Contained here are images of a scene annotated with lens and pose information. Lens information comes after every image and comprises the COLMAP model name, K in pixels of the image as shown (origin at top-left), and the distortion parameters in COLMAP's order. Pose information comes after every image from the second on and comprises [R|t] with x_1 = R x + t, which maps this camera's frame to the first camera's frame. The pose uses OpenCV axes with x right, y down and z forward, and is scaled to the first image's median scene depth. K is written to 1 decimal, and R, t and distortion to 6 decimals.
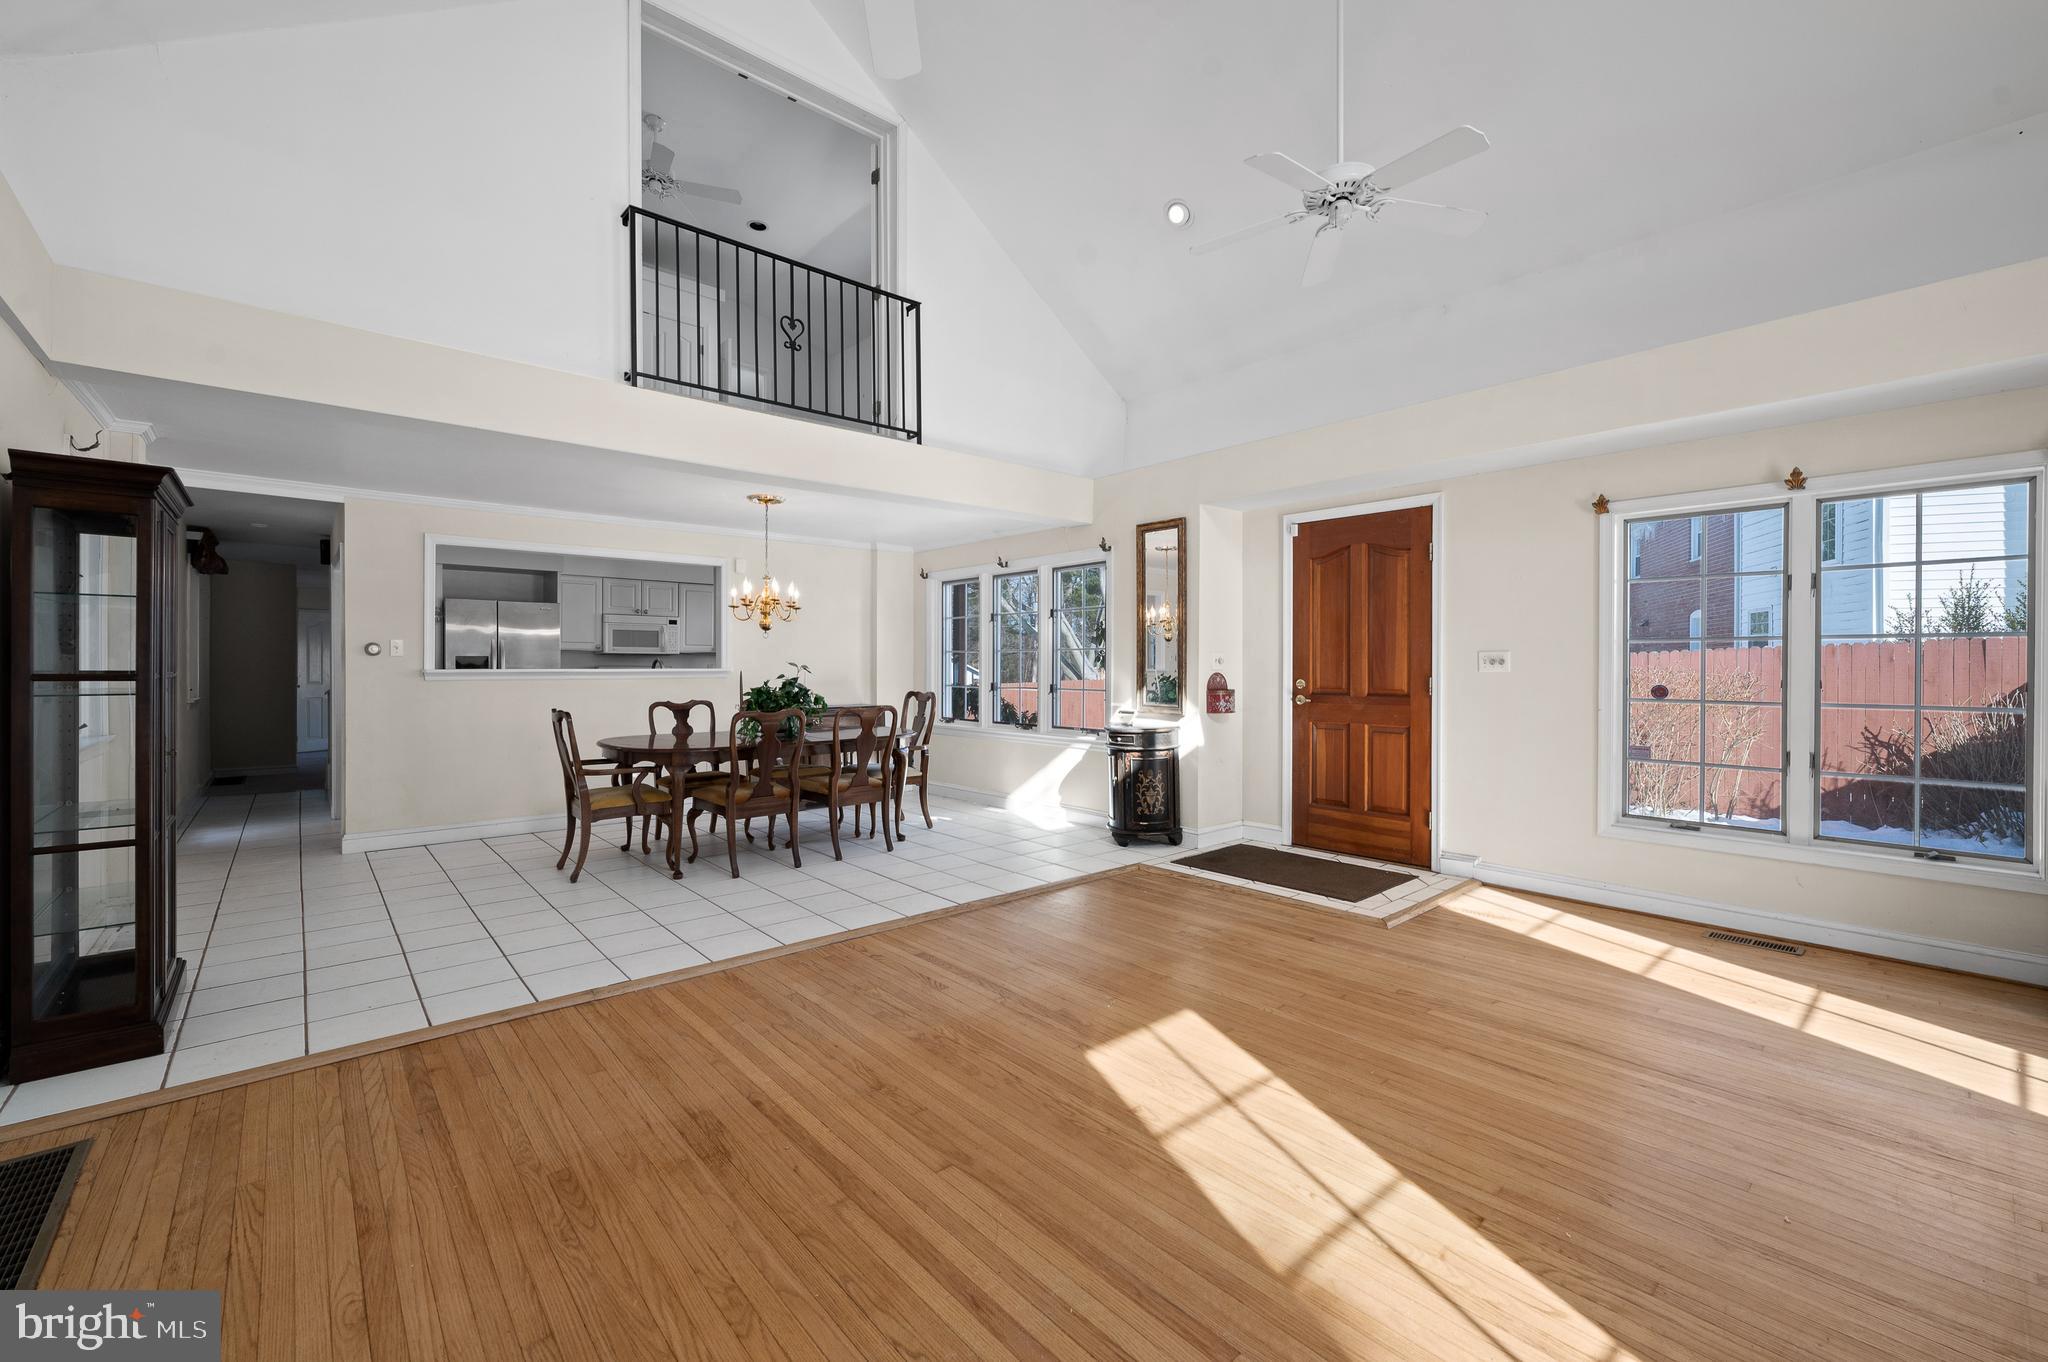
lens RADIAL K [[834.2, 0, 1021.0], [0, 834.2, 683.2], [0, 0, 1]] dist [-0.004984, 0.000046]
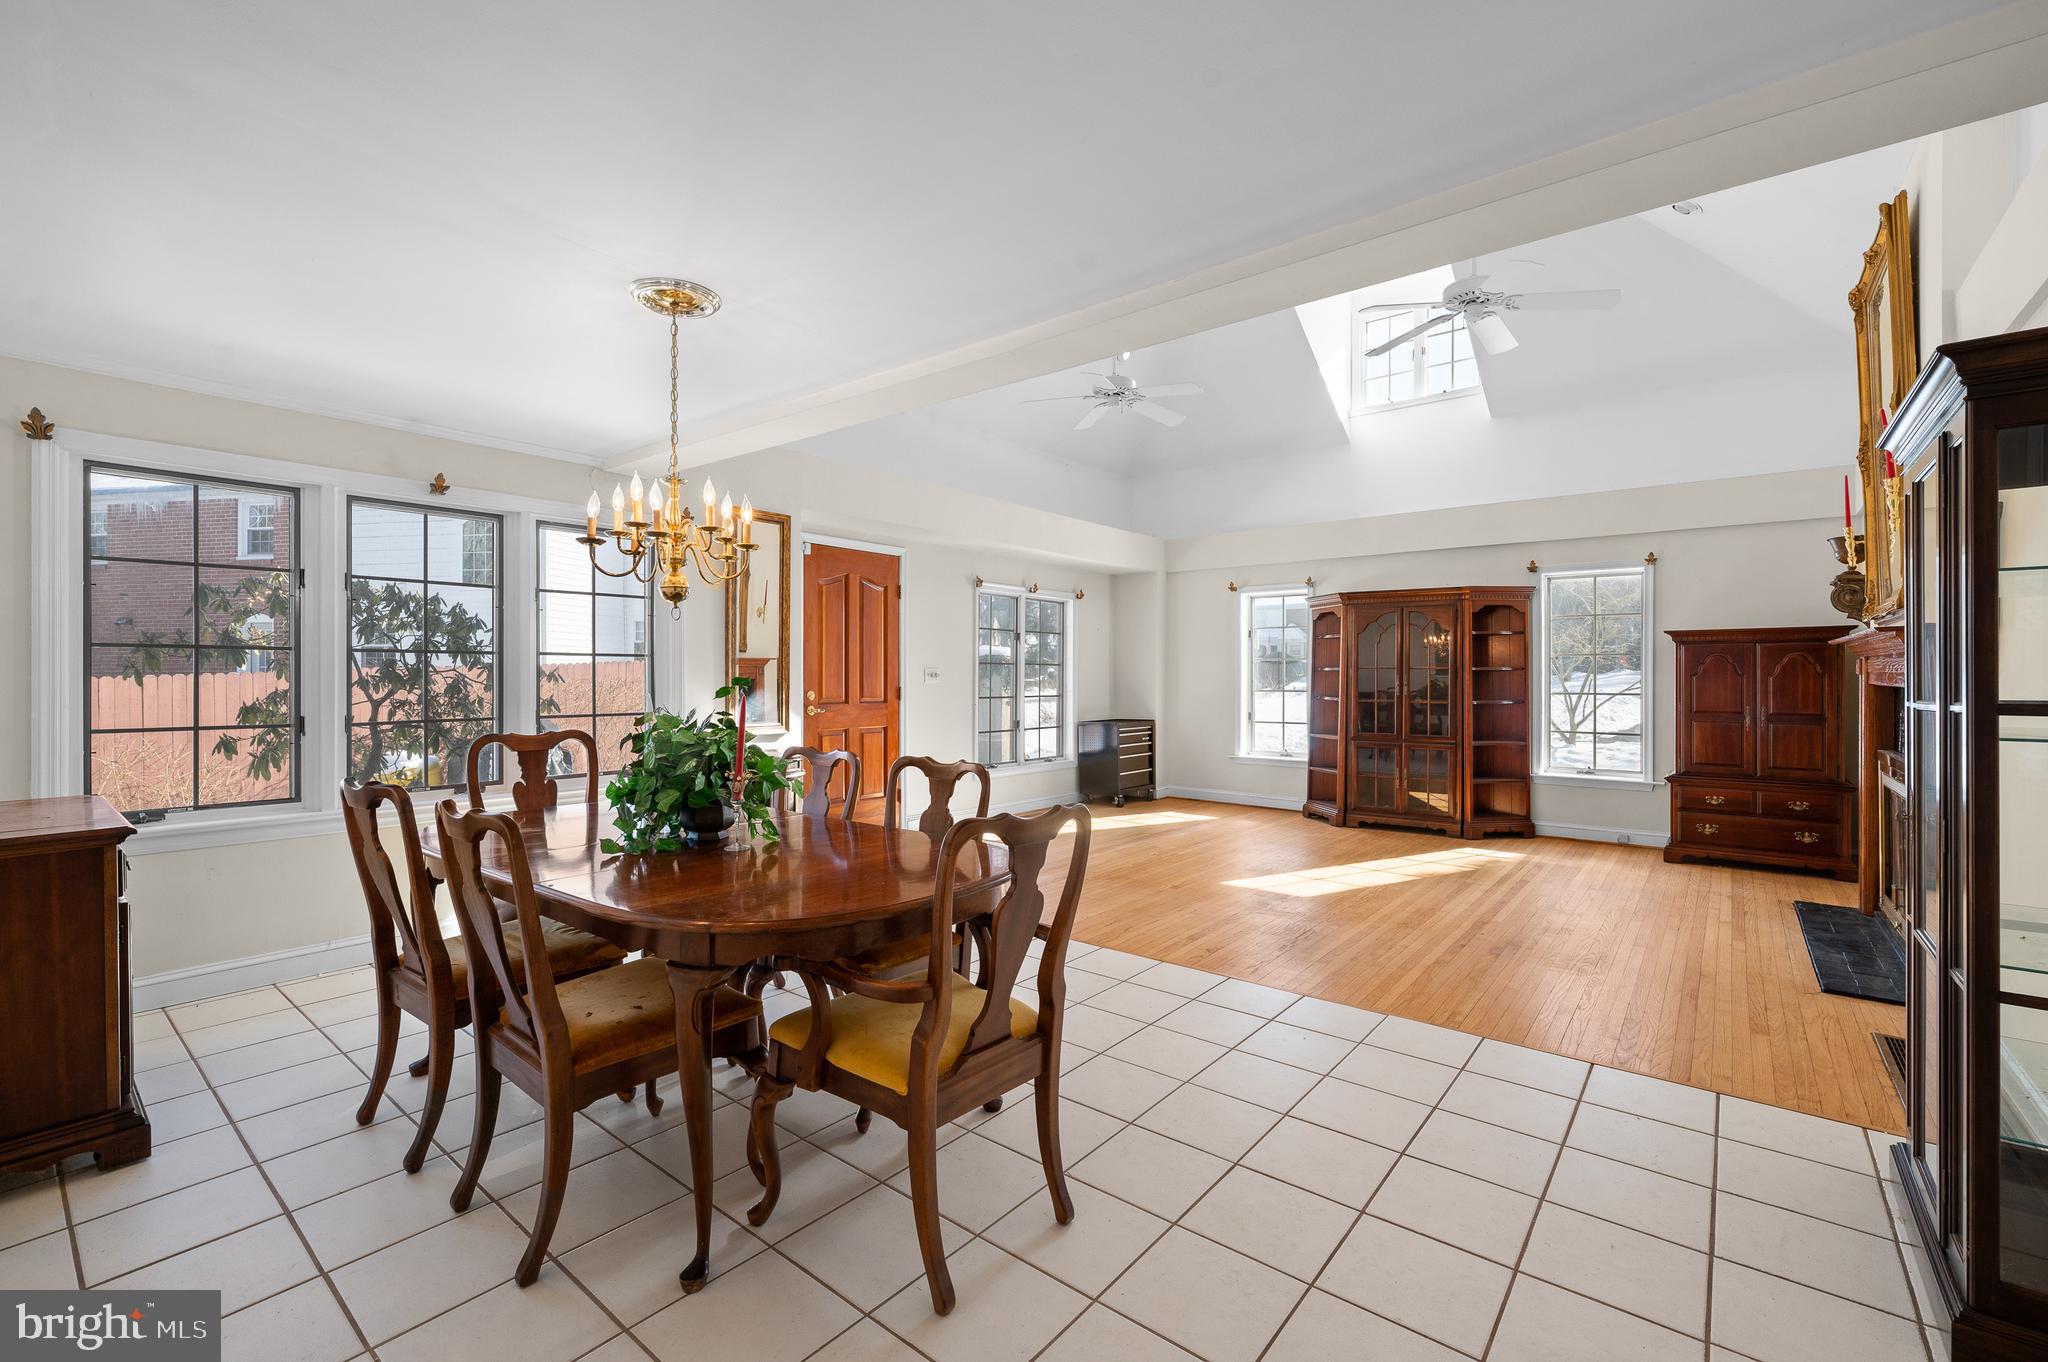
lens RADIAL K [[904.5, 0, 1016.5], [0, 904.5, 681.9], [0, 0, 1]] dist [-0.000412, -0.001016]
pose [[-0.181750, -0.007869, 0.983313, -0.942548], [0.018037, 0.999773, 0.011334, -0.027783], [-0.983179, 0.019796, -0.181566, 1.073638]]
